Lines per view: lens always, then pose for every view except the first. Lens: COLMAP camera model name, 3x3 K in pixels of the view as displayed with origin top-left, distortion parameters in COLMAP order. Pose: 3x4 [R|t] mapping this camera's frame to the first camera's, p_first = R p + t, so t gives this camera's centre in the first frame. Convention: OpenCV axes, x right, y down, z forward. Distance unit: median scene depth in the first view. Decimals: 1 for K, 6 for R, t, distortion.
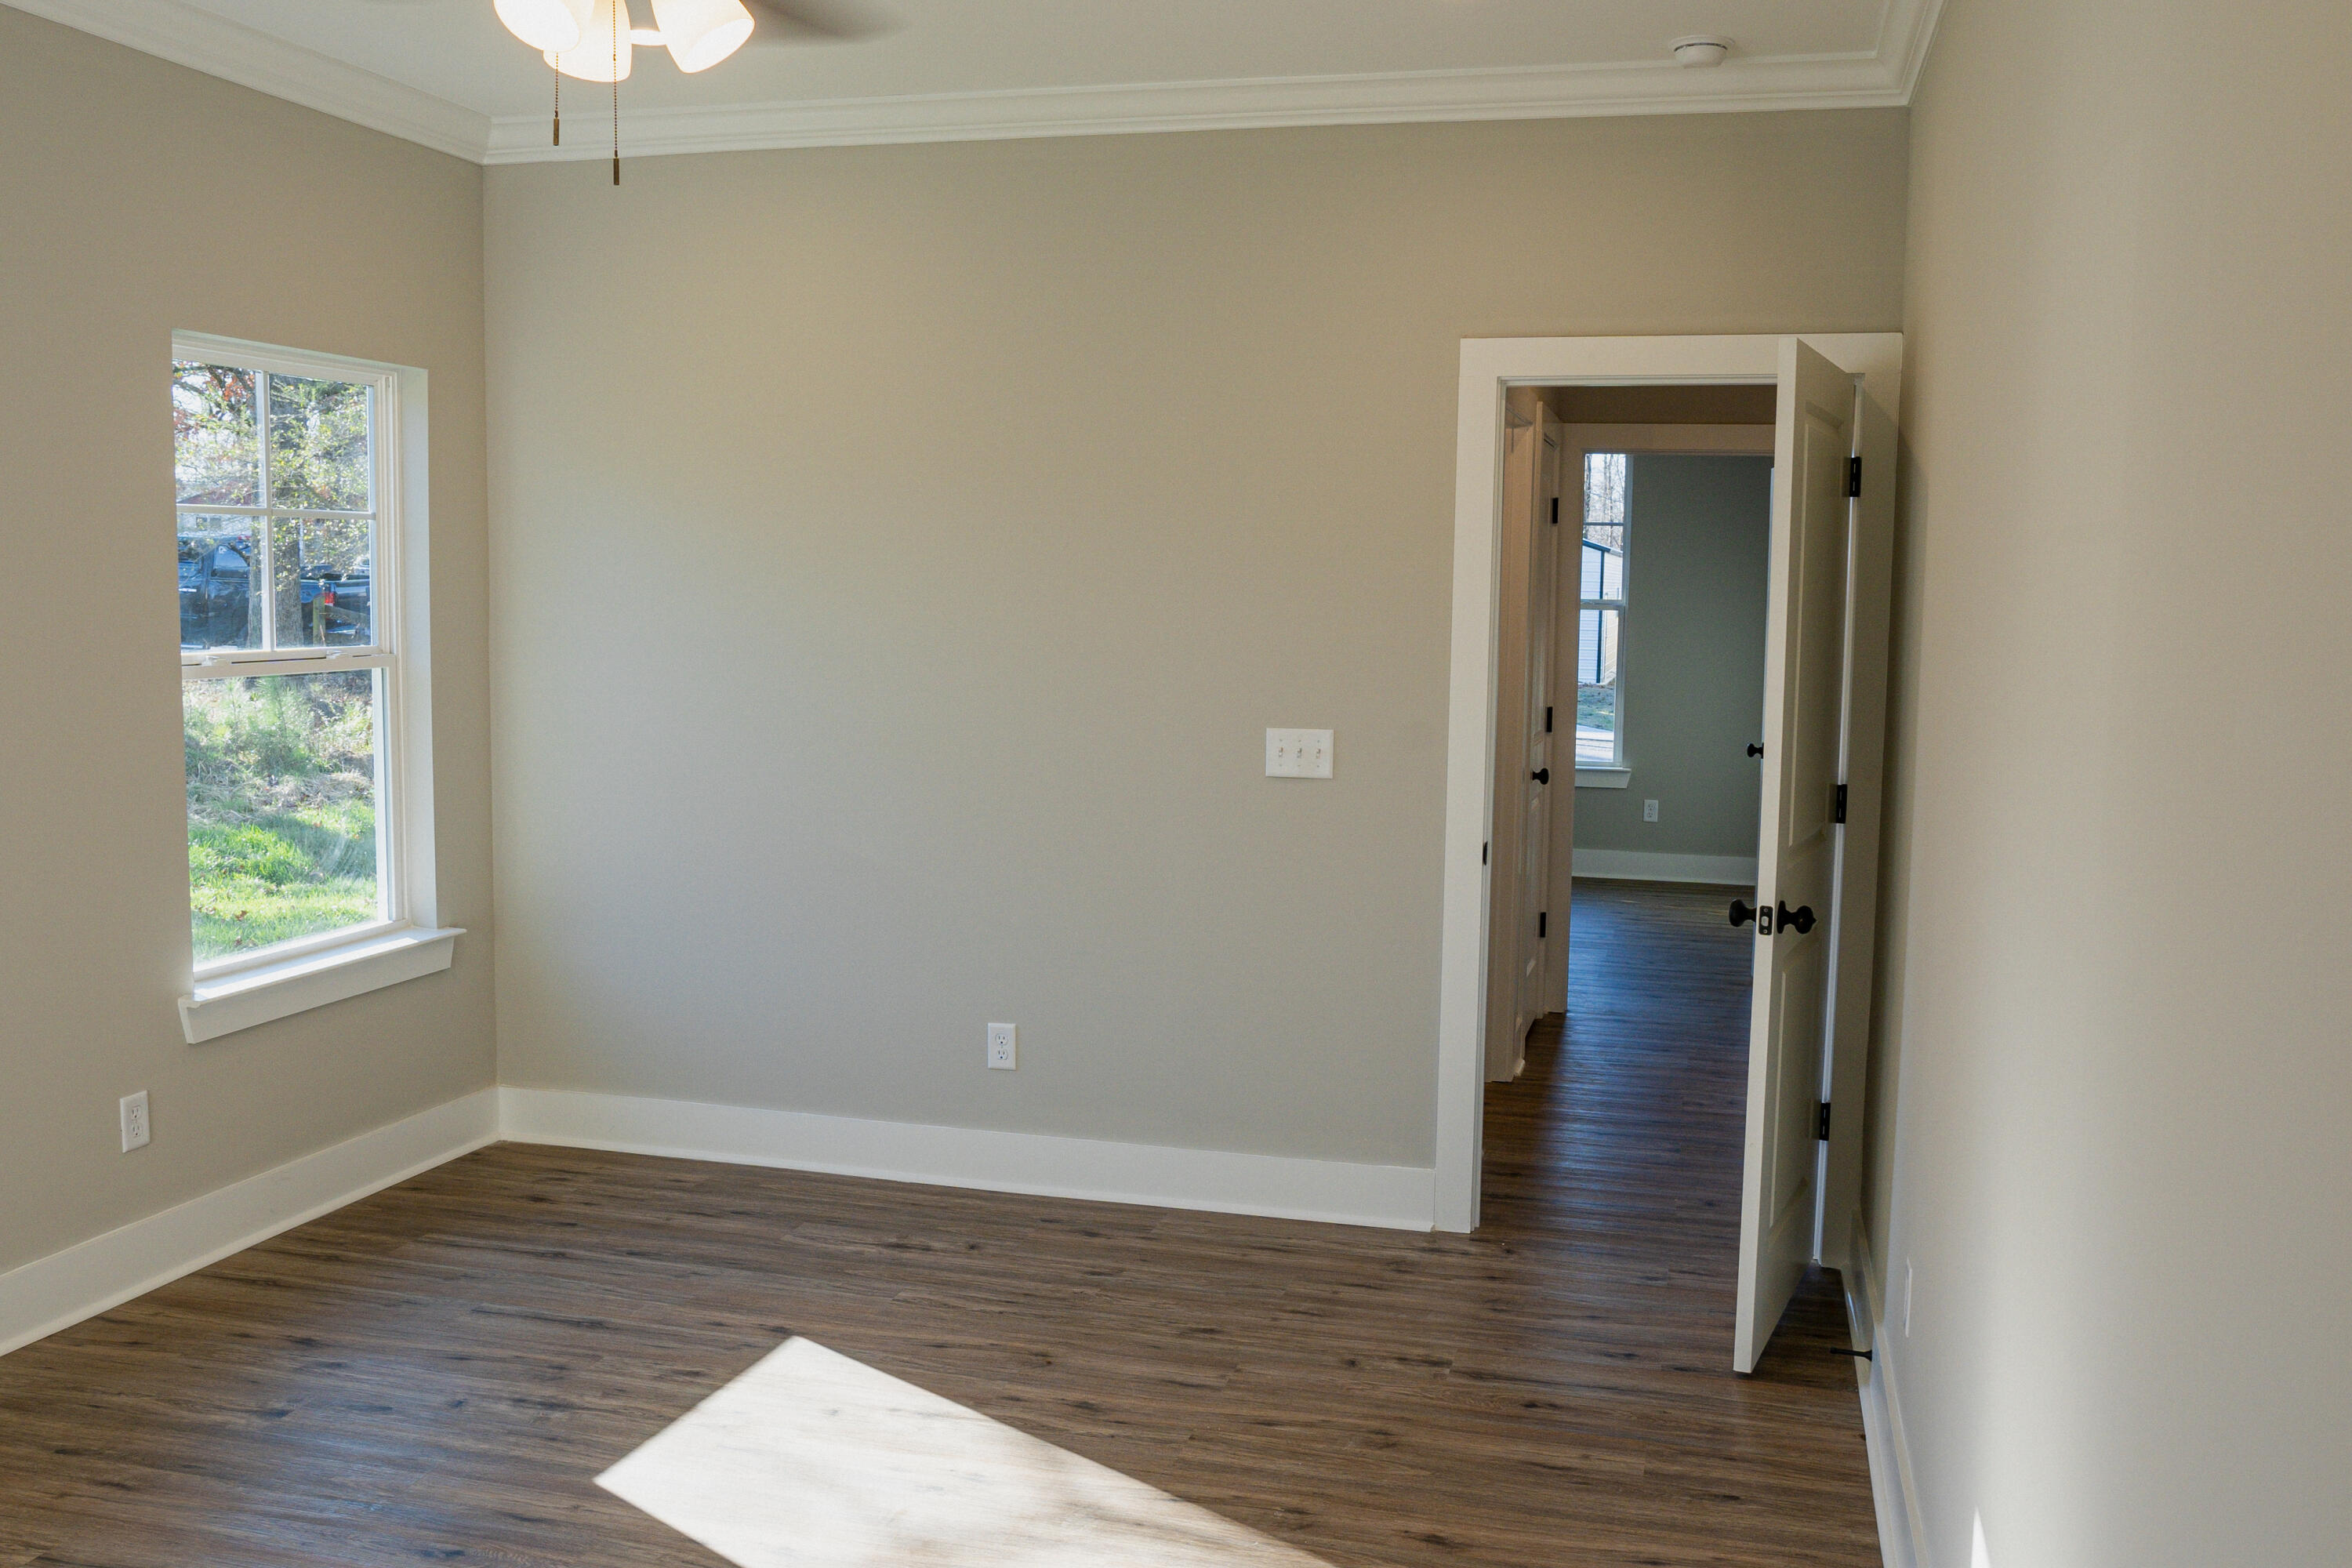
lens RADIAL K [[2084.0, 0, 1176.0], [0, 2084.0, 784.0], [0, 0, 1]] dist [-0.007836, 0.004785]
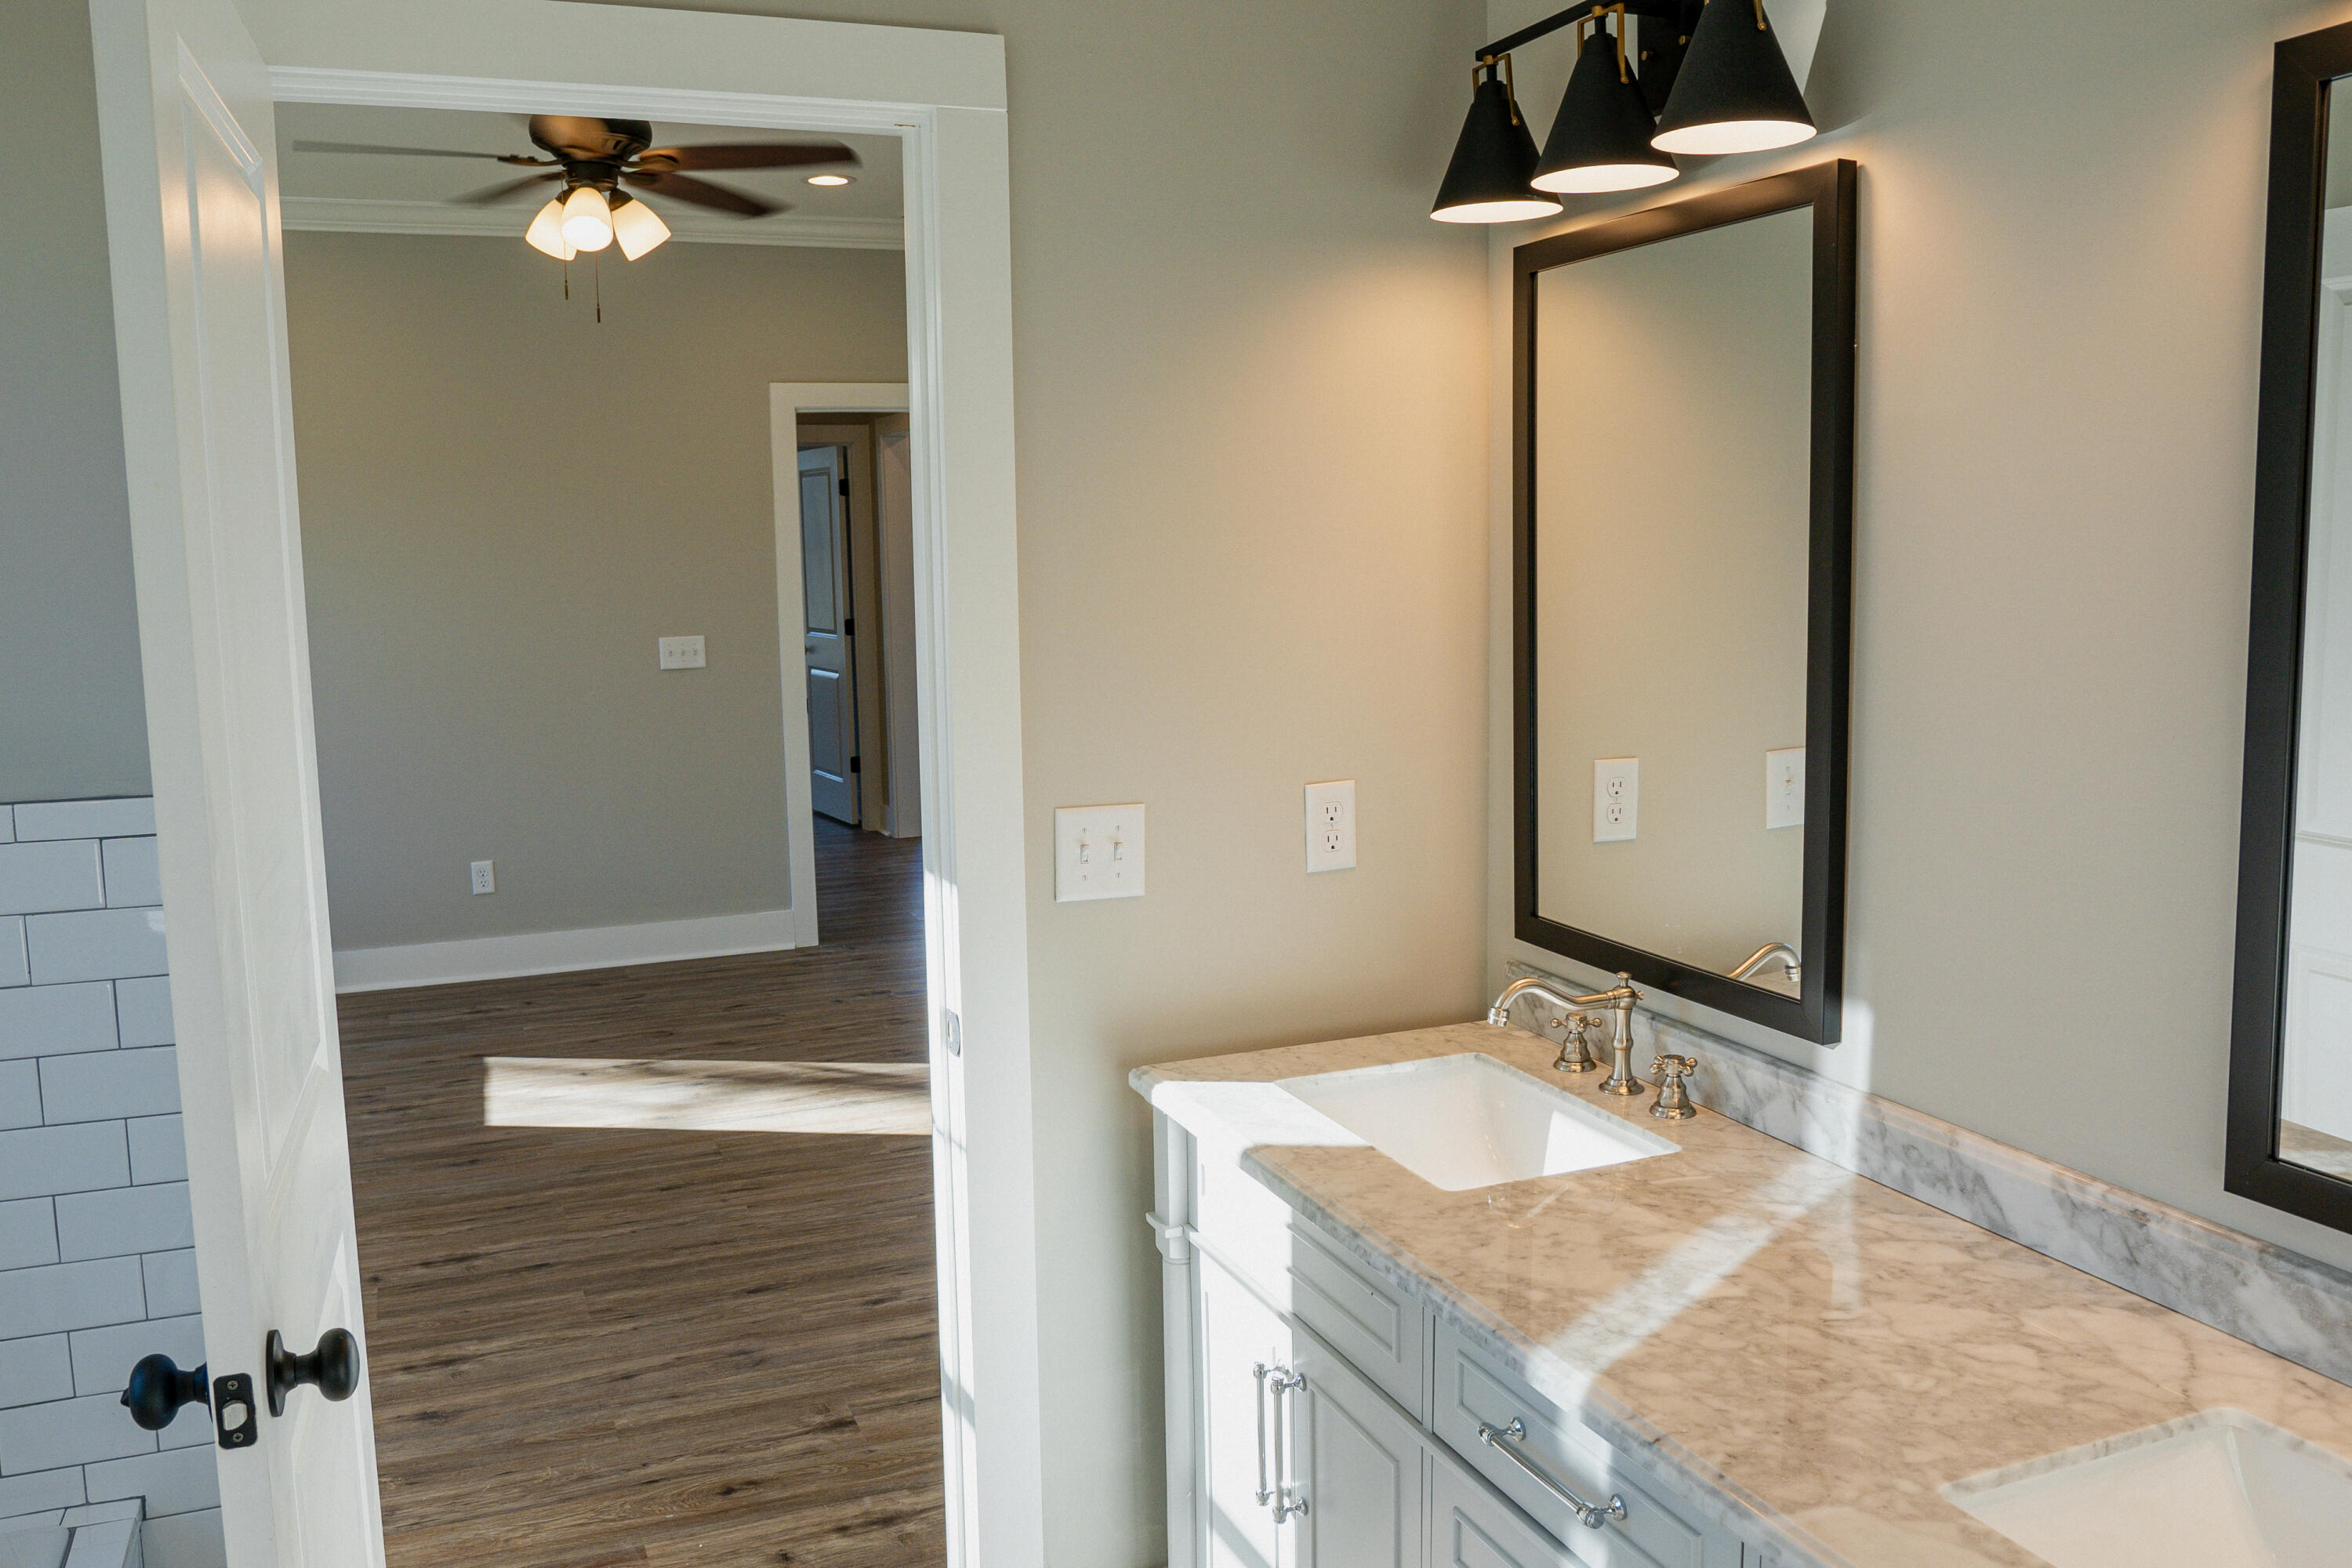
lens RADIAL K [[1861.0, 0, 1176.0], [0, 1861.0, 784.0], [0, 0, 1]] dist [-0.101533, 0.124197]
pose [[0.794910, -0.115002, 0.595729, -0.472645], [0.092287, 0.993365, 0.068620, 0.021370], [-0.599668, 0.000431, 0.800249, -0.299818]]
